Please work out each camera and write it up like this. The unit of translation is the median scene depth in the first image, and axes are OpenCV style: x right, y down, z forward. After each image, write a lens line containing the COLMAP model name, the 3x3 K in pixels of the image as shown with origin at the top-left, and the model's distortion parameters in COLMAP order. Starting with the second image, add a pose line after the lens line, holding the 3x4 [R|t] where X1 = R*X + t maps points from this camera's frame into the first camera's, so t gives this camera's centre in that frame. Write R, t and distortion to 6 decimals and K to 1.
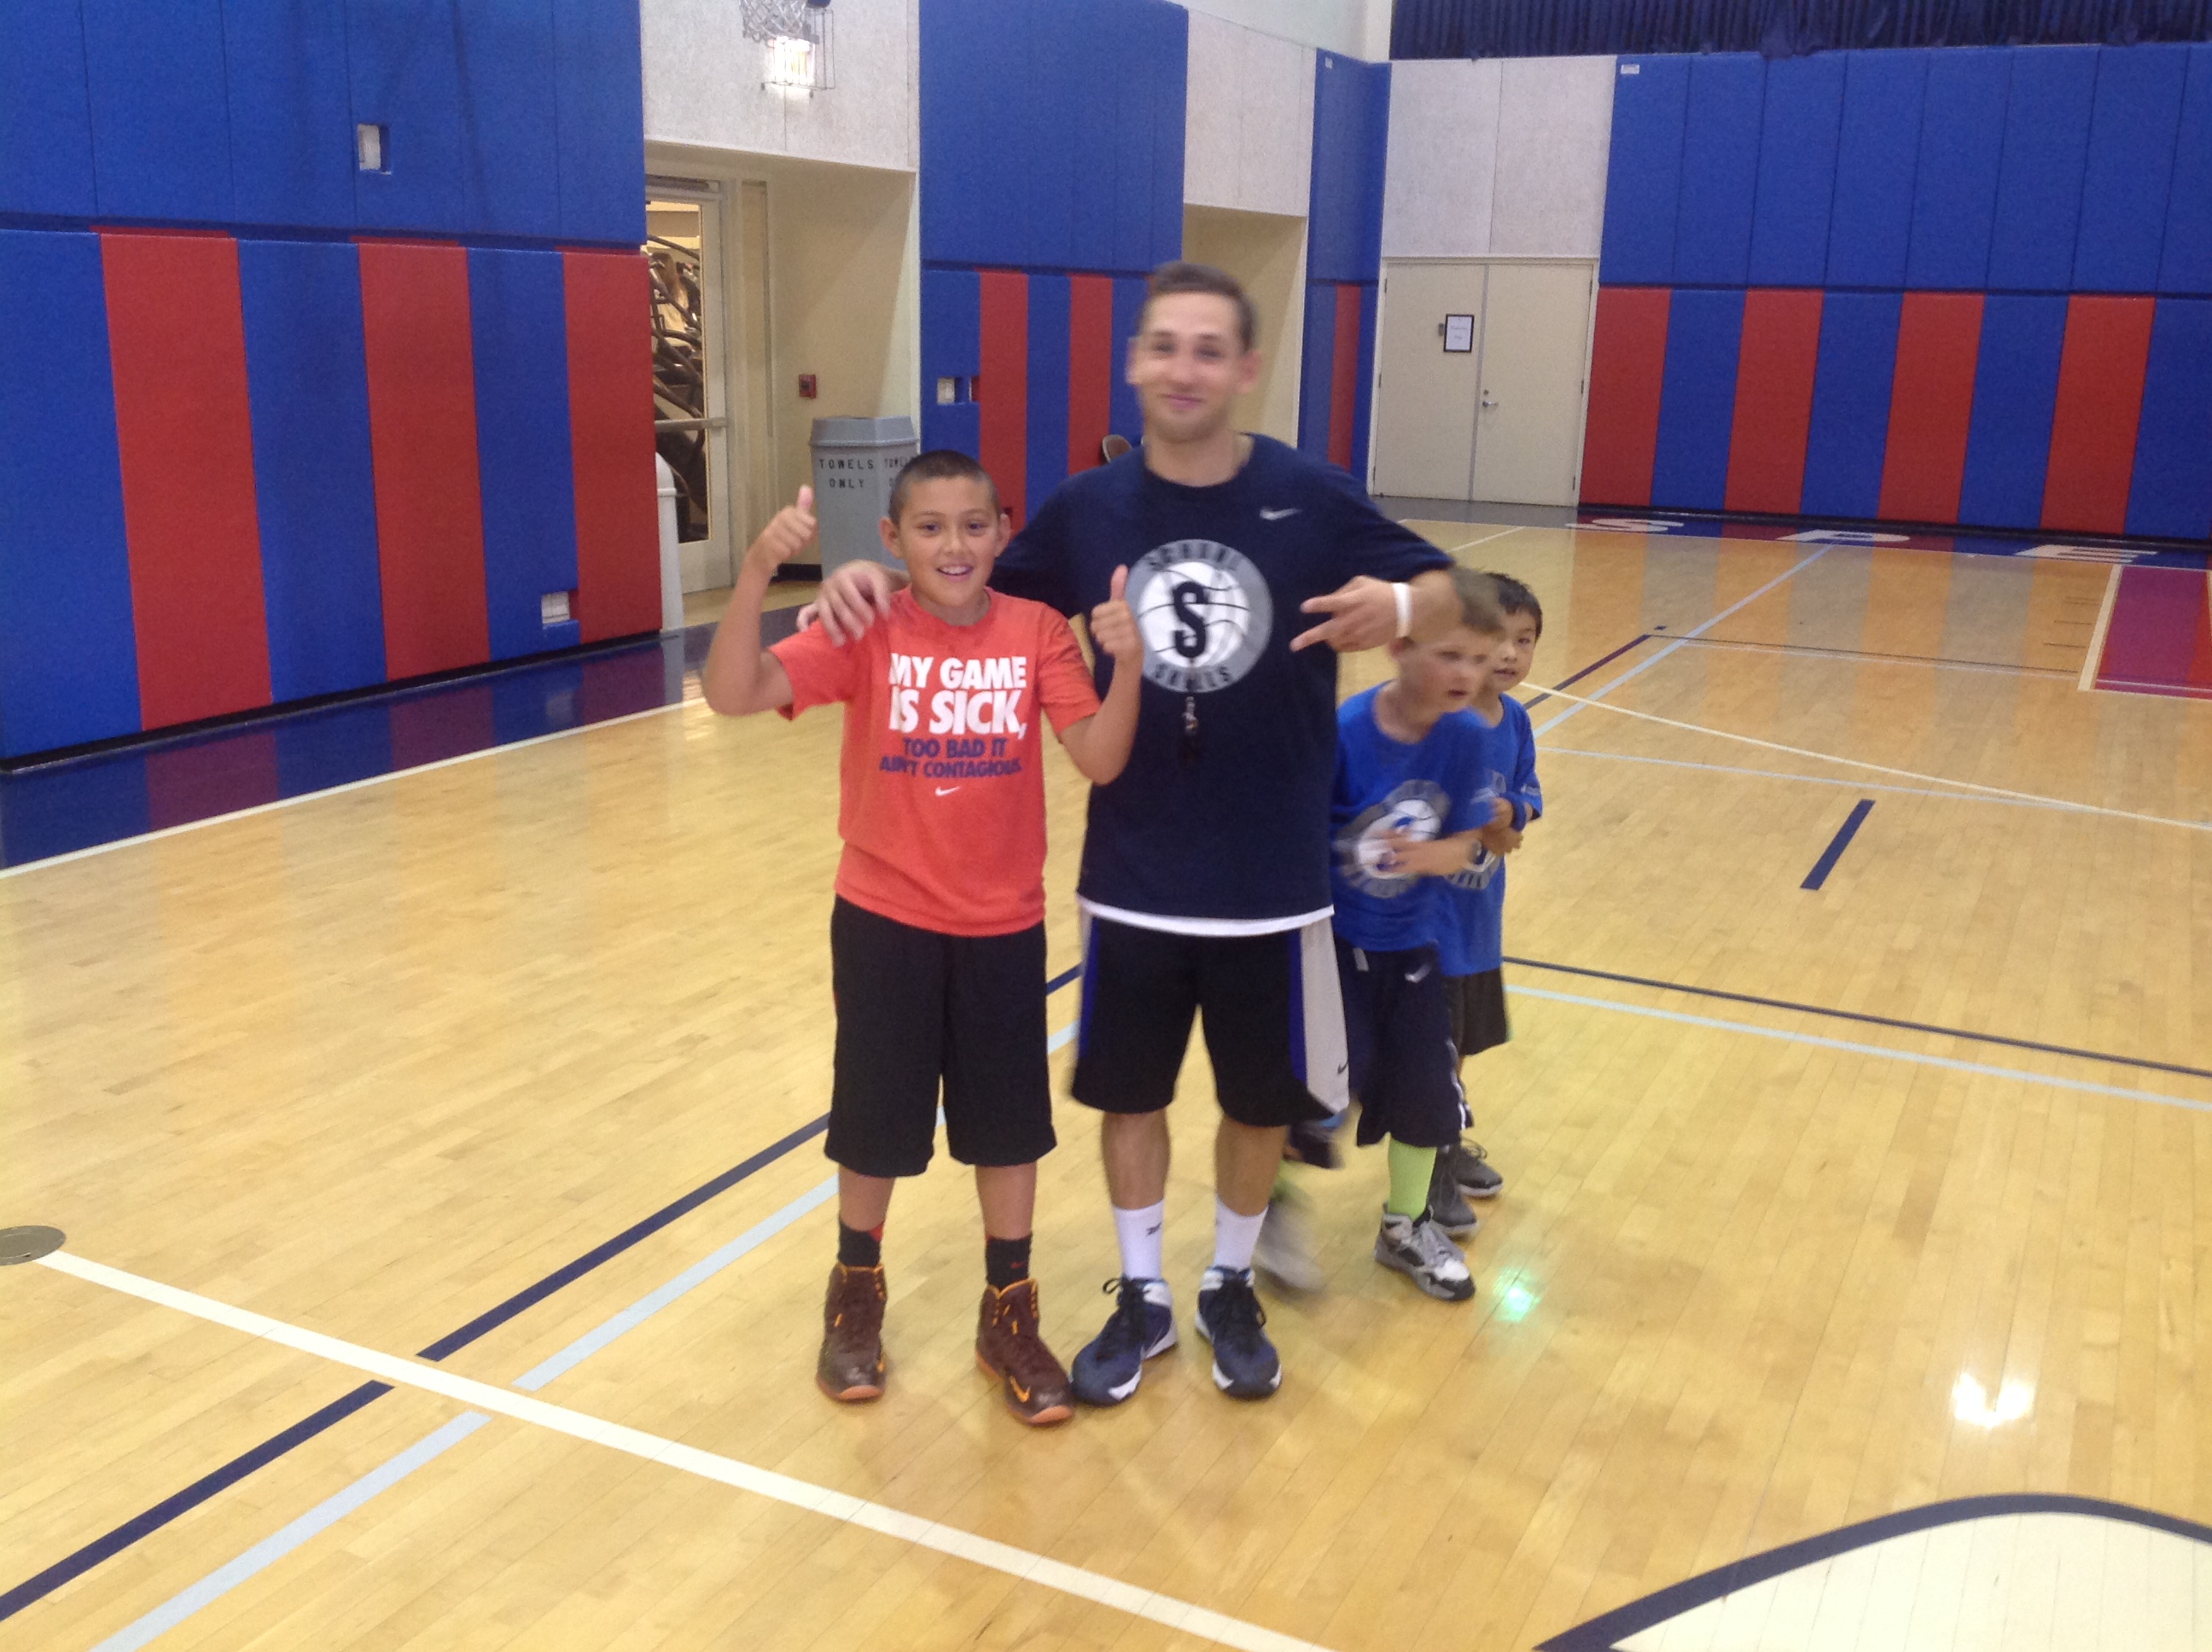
lens RADIAL K [[2115.0, 0, 1136.4], [0, 2115.0, 824.2], [0, 0, 1]] dist [-0.017195, 0.000000]
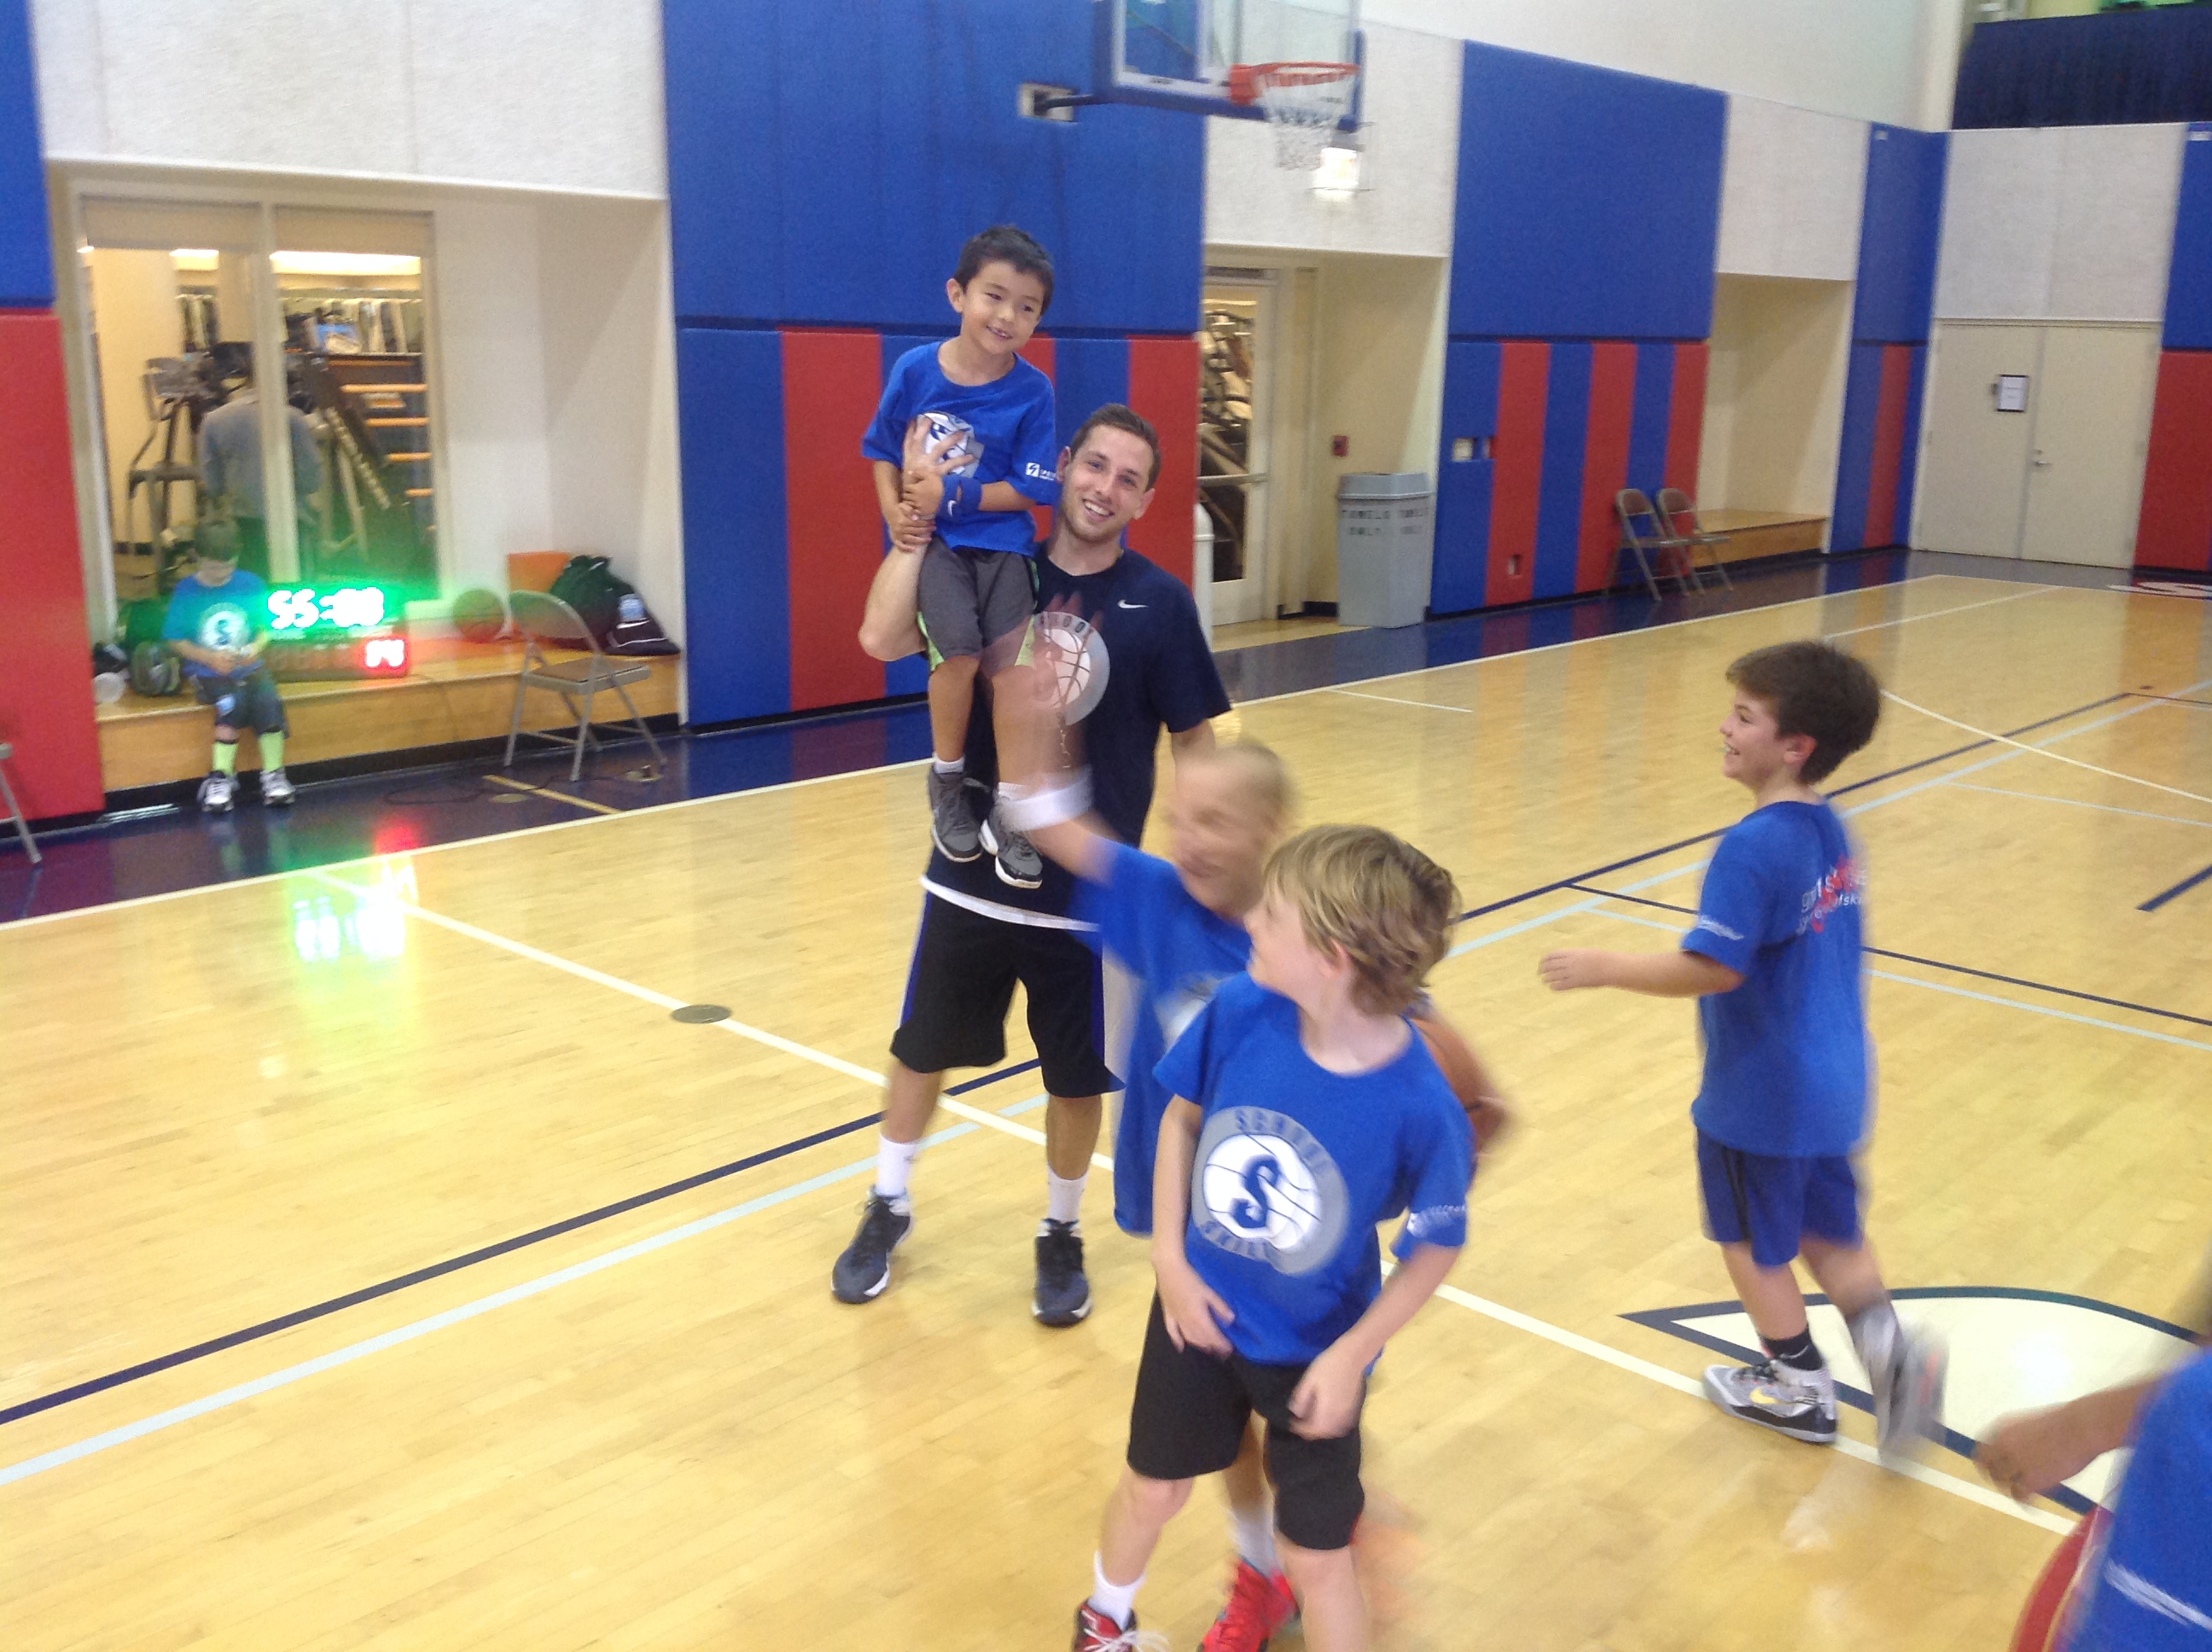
lens RADIAL K [[2115.0, 0, 1110.6], [0, 2115.0, 826.0], [0, 0, 1]] dist [-0.017195, 0.000000]
pose [[0.958902, 0.057982, -0.277749, 0.054610], [-0.063503, 0.997922, -0.010915, 0.018408], [0.276539, 0.028105, 0.960592, -0.127192]]
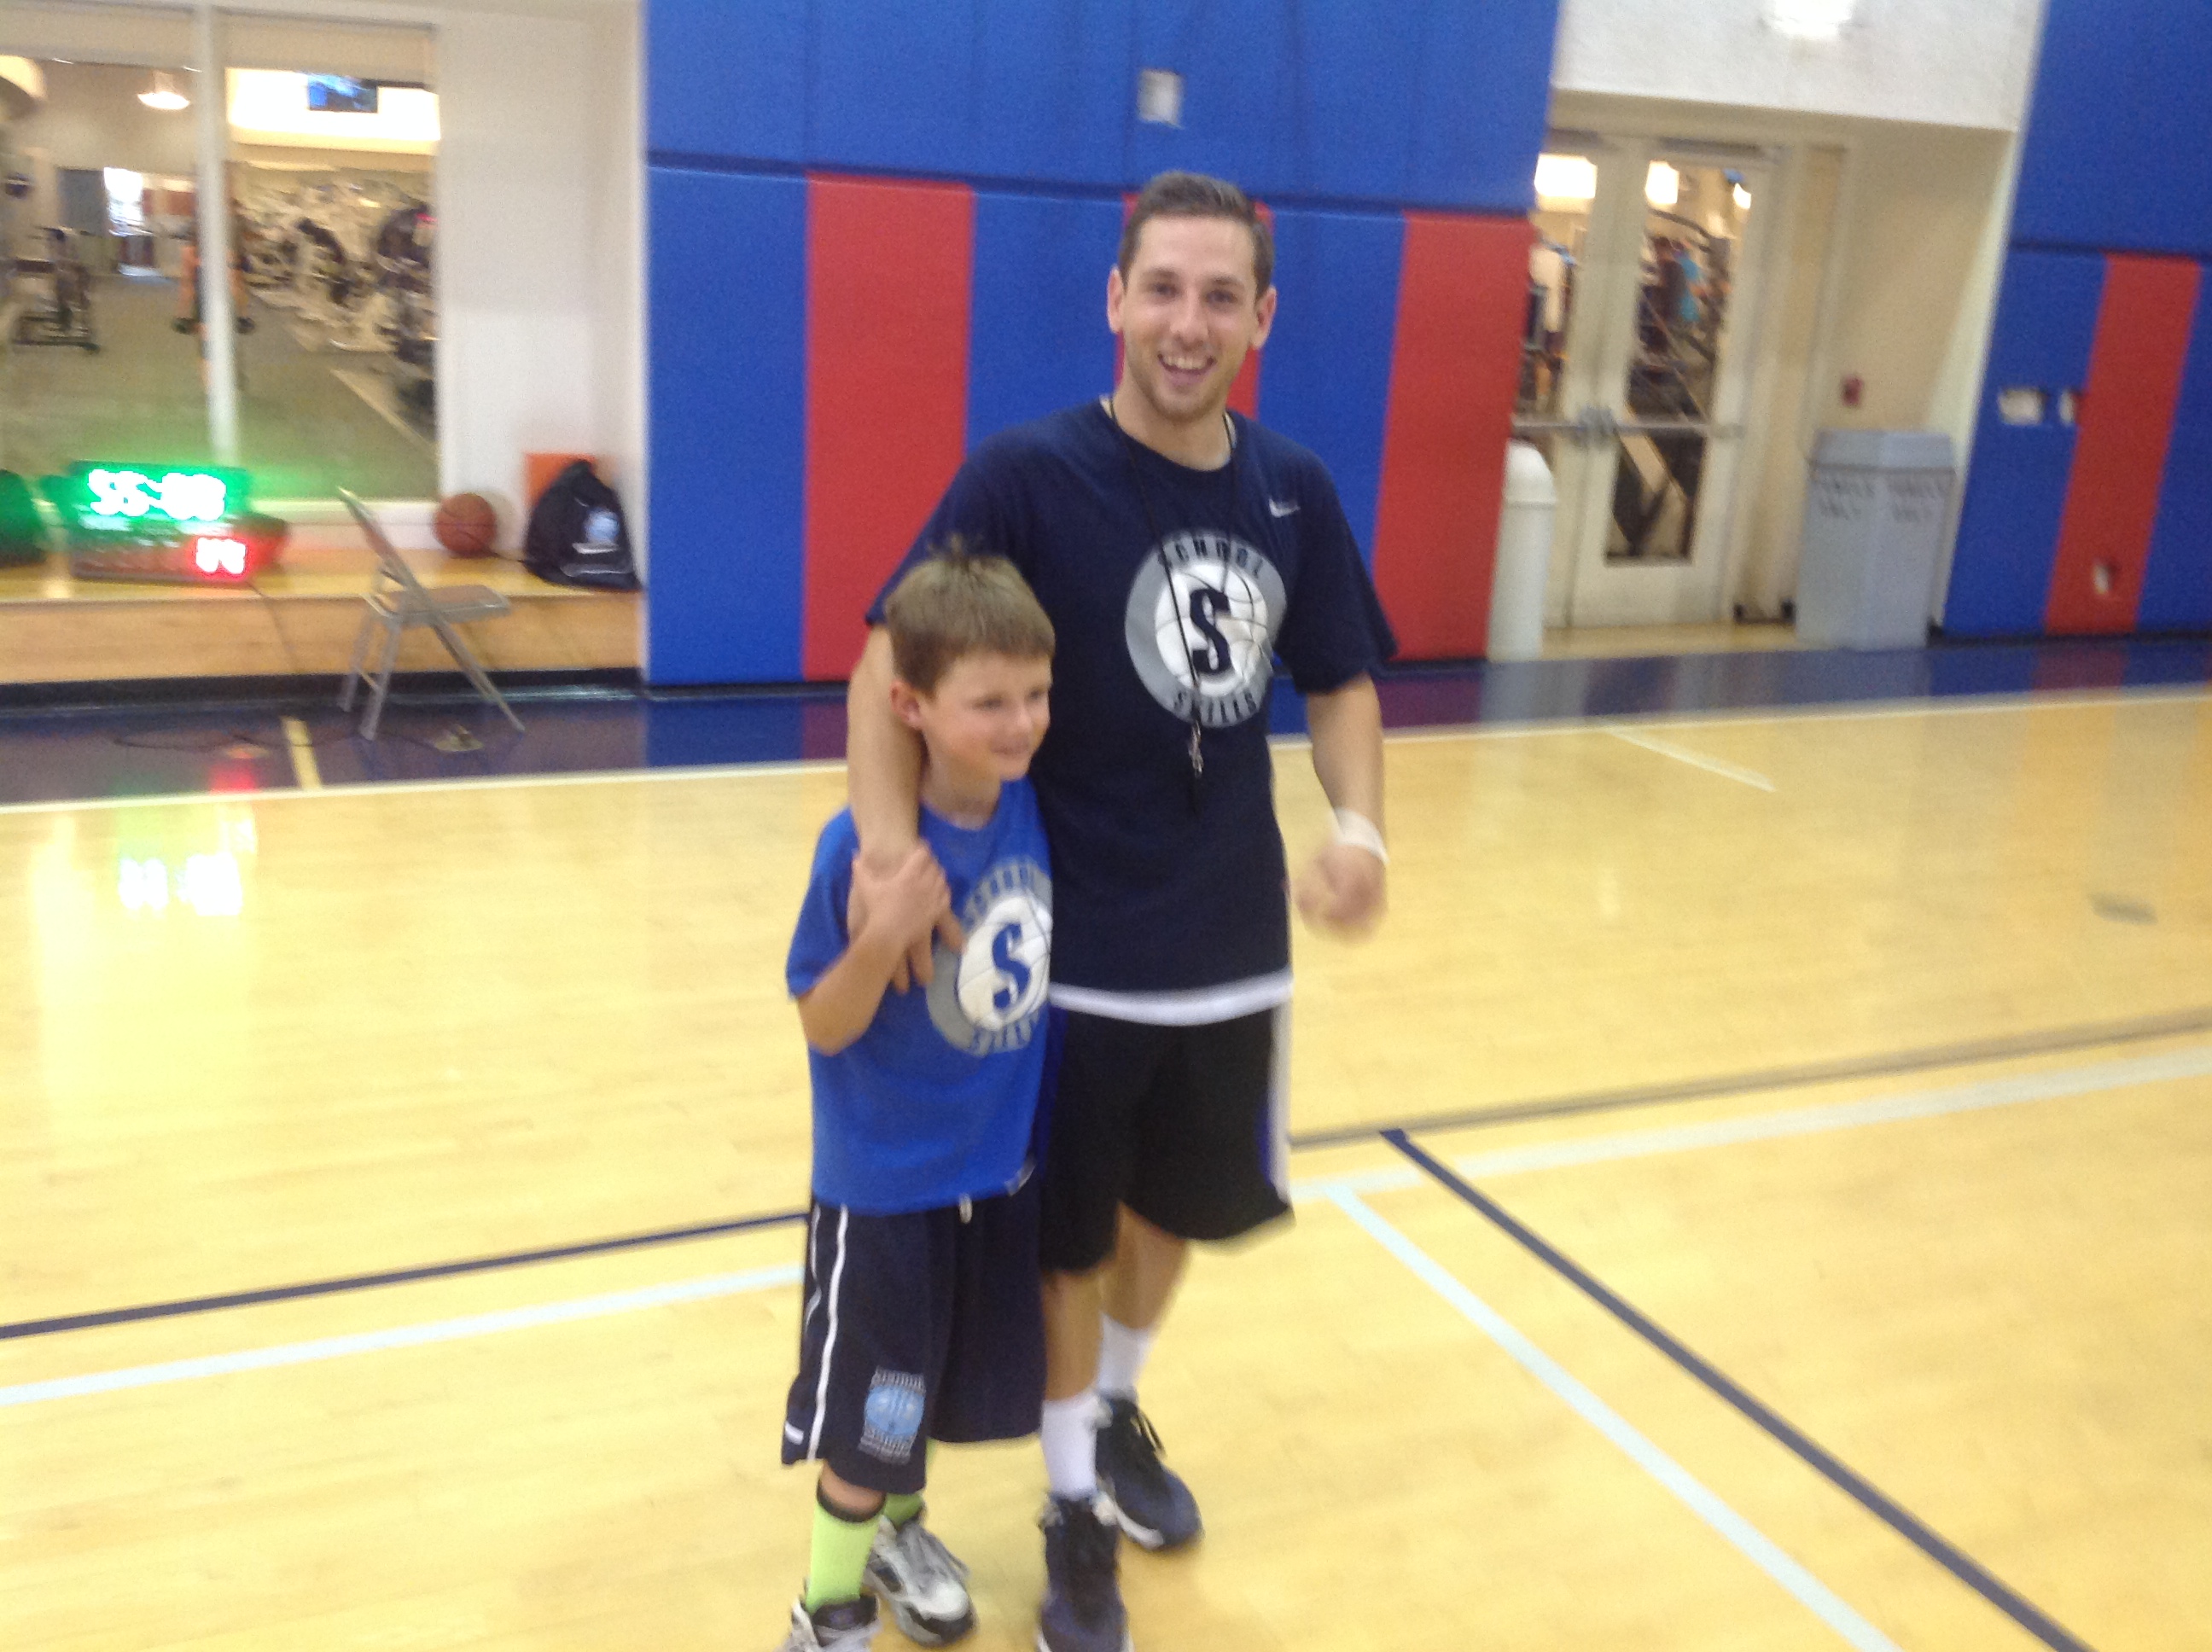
lens RADIAL K [[2115.0, 0, 1100.9], [0, 2115.0, 822.2], [0, 0, 1]] dist [-0.017195, 0.000000]
pose [[0.759031, 0.186048, -0.623906, 0.176568], [-0.185877, 0.980340, 0.066203, -0.043324], [0.623957, 0.065720, 0.778691, 0.190600]]
